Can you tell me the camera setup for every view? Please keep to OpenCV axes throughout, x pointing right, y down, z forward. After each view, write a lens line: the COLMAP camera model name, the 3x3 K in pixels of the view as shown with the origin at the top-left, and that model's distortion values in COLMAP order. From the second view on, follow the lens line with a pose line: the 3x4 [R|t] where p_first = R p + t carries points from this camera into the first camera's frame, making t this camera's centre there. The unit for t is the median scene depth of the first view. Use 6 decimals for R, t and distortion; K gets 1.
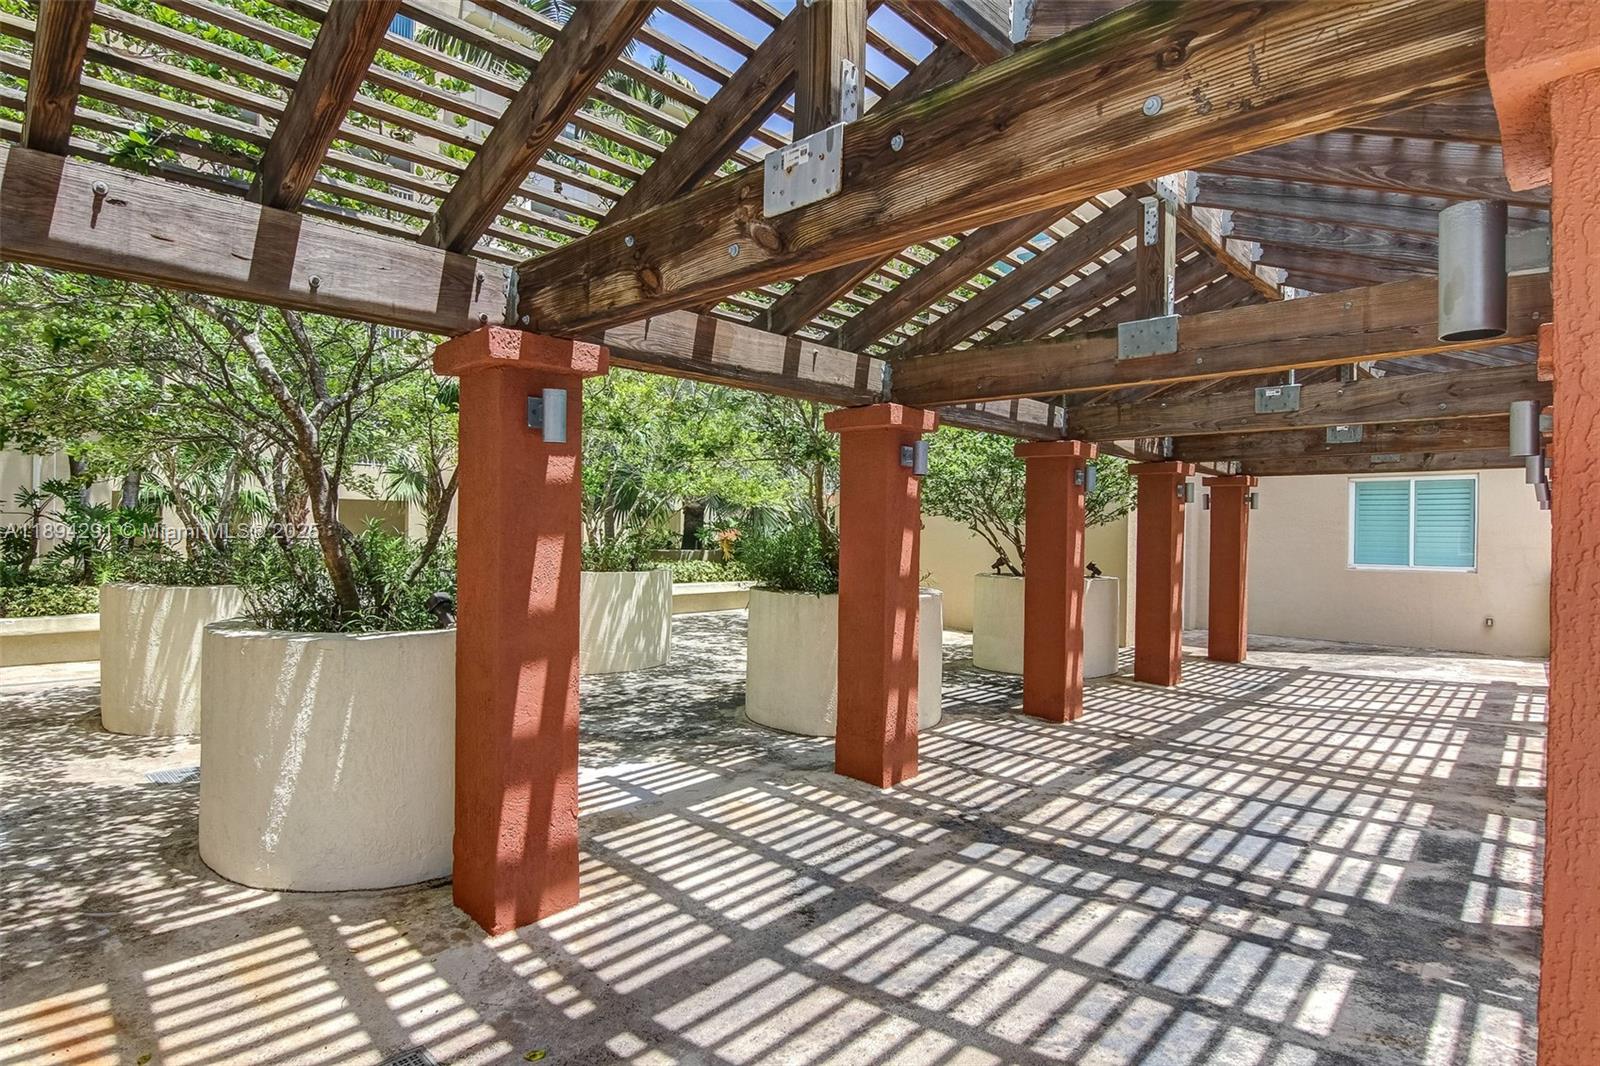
lens RADIAL K [[820.8, 0, 800.0], [0, 820.8, 533.0], [0, 0, 1]] dist [-0.017919, -0.002371]
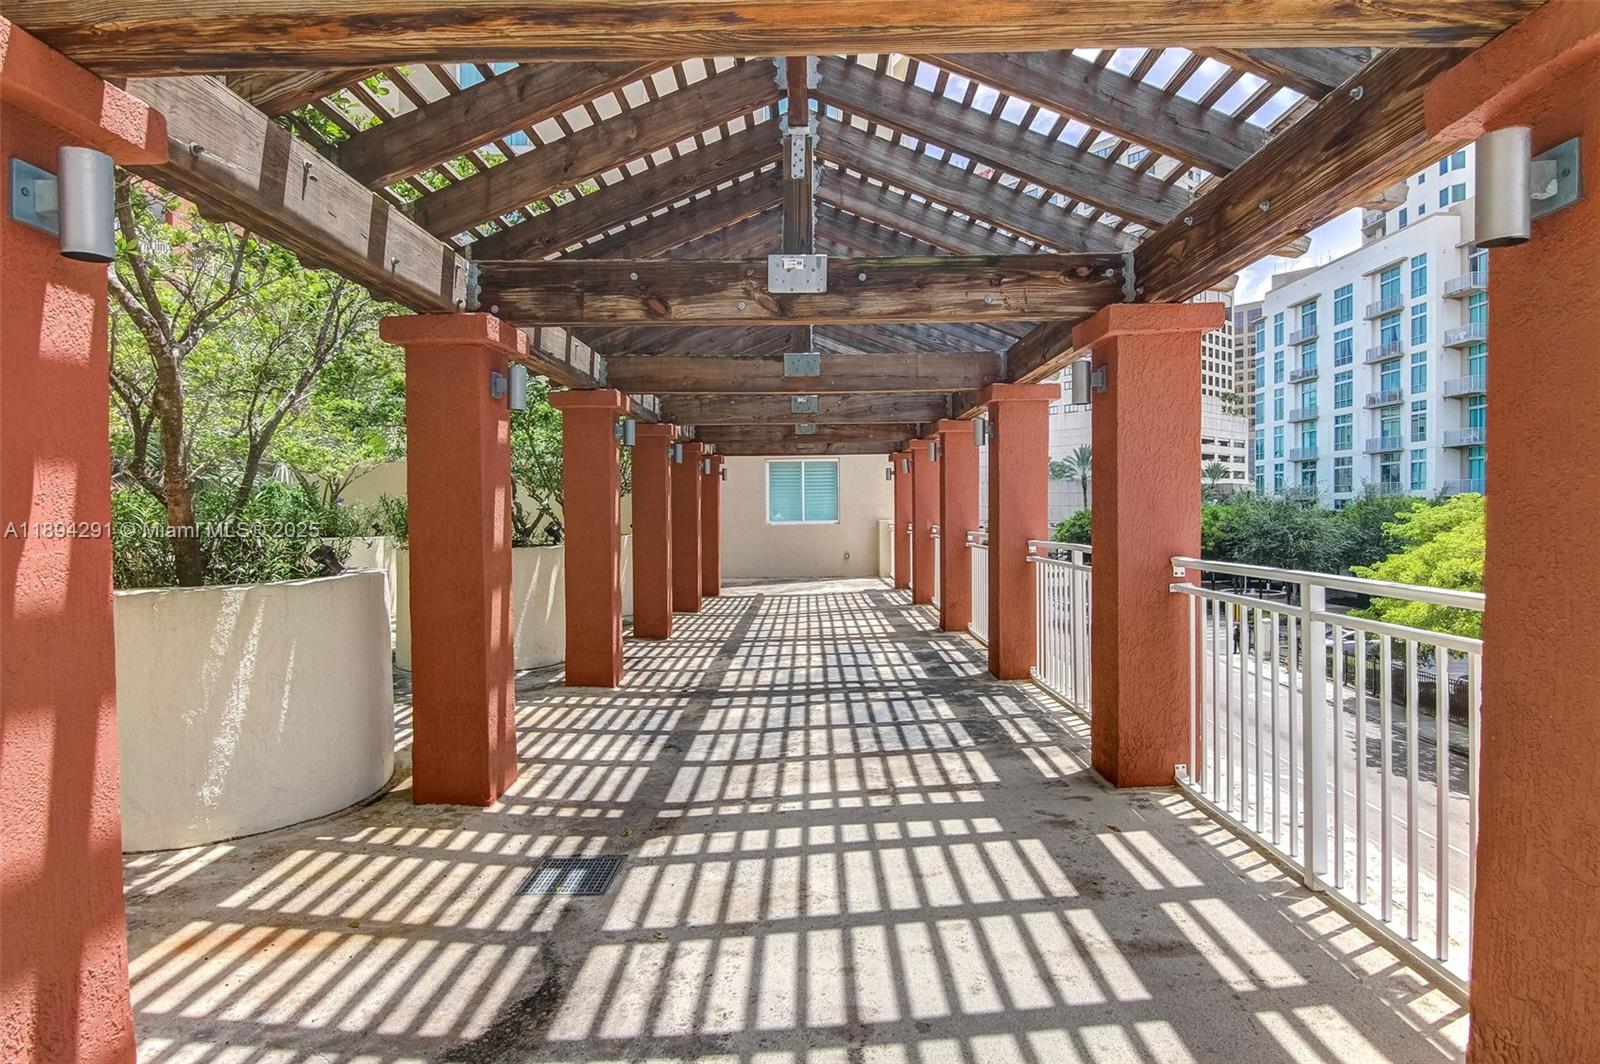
lens RADIAL K [[820.8, 0, 800.0], [0, 820.8, 532.0], [0, 0, 1]] dist [-0.017919, -0.002371]
pose [[0.733153, -0.038137, 0.678993, -0.858402], [0.022811, 0.999244, 0.031493, 0.049176], [-0.679681, -0.007600, 0.733469, -0.230191]]
